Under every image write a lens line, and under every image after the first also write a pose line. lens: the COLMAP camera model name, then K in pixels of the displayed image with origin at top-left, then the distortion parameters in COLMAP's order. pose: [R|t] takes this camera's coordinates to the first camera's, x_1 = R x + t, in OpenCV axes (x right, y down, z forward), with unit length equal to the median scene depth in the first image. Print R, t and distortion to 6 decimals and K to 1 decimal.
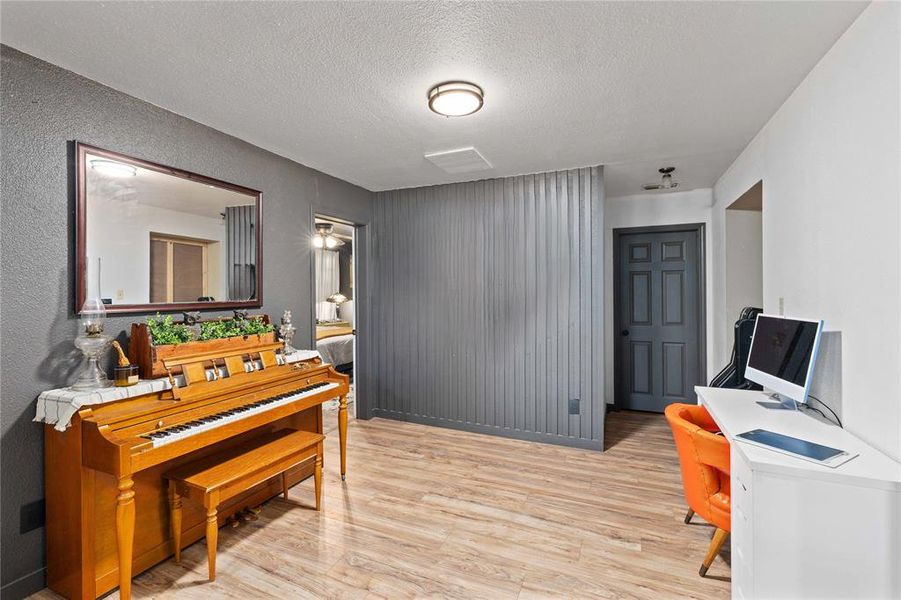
lens RADIAL K [[397.3, 0, 452.4], [0, 397.3, 294.8], [0, 0, 1]] dist [-0.002523, 0.000318]
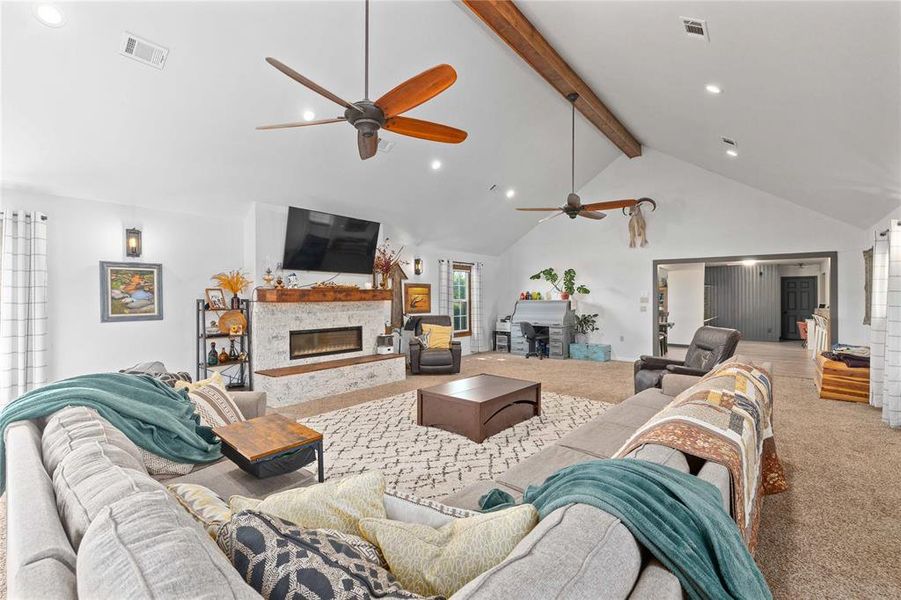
lens RADIAL K [[397.3, 0, 453.9], [0, 397.3, 298.1], [0, 0, 1]] dist [-0.002523, 0.000318]
pose [[0.965200, 0.005367, -0.261456, -1.180010], [-0.004982, 0.999985, 0.002137, -0.007816], [0.261464, -0.000760, 0.965213, -2.499719]]
